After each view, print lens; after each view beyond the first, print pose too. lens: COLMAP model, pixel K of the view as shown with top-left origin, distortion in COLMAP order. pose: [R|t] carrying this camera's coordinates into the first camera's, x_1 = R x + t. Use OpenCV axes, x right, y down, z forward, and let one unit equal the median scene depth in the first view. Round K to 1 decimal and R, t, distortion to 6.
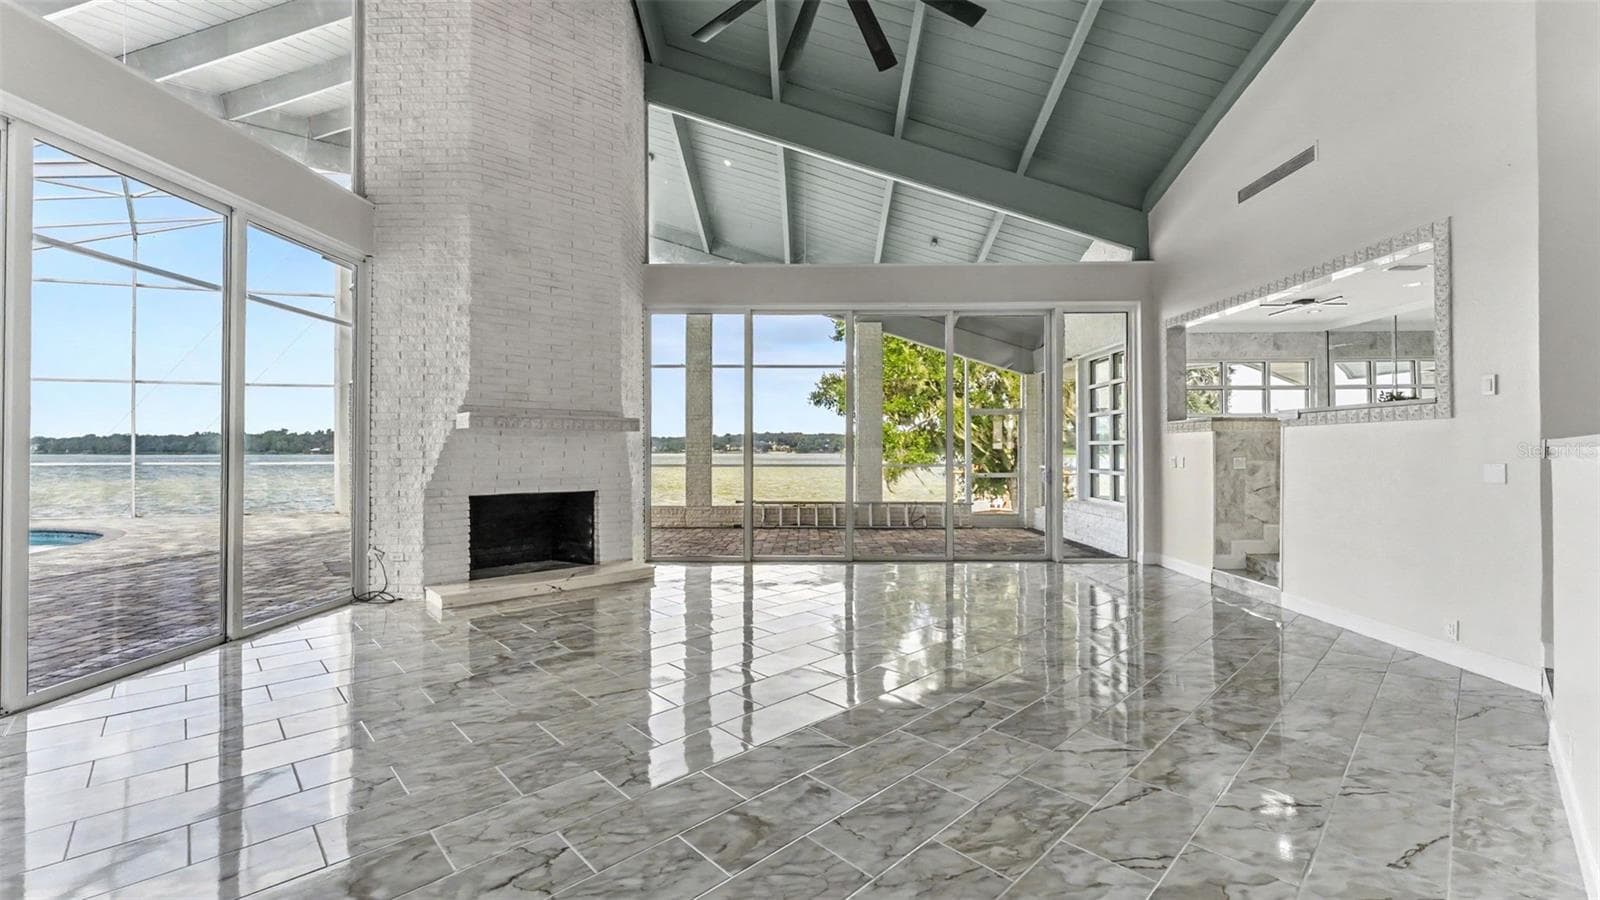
lens RADIAL K [[662.8, 0, 796.5], [0, 662.8, 451.4], [0, 0, 1]] dist [0.001626, 0.000091]
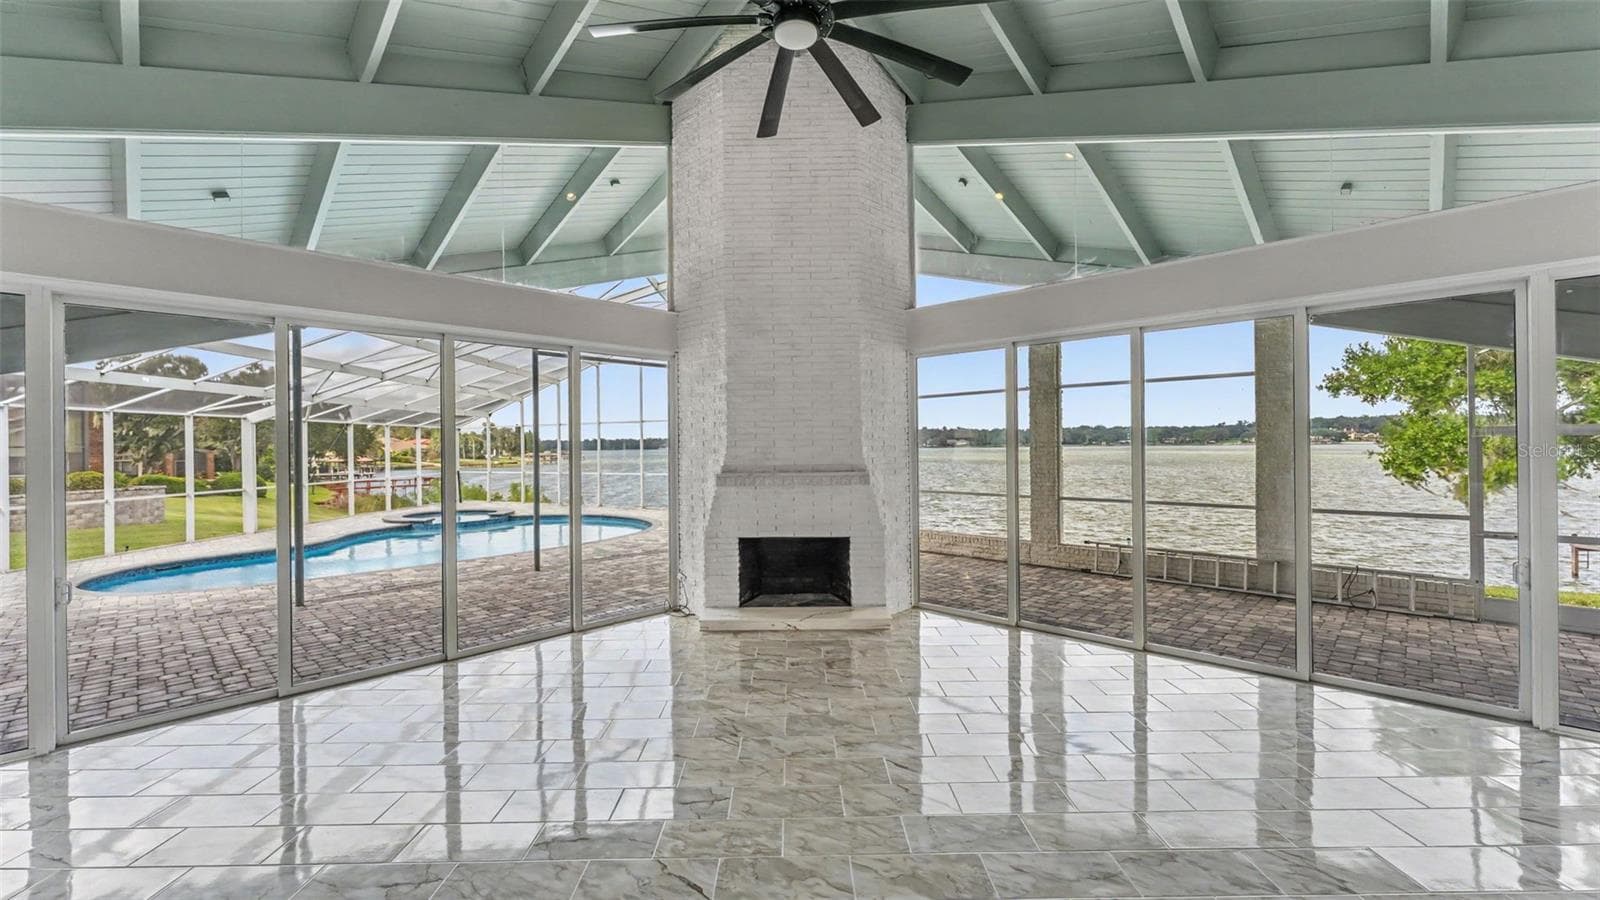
lens RADIAL K [[662.8, 0, 784.6], [0, 662.8, 454.6], [0, 0, 1]] dist [0.001626, 0.000091]
pose [[0.716532, 0.002279, -0.697551, 0.413765], [0.012463, 0.999793, 0.016069, -0.103292], [0.697443, -0.020208, 0.716355, 0.188991]]
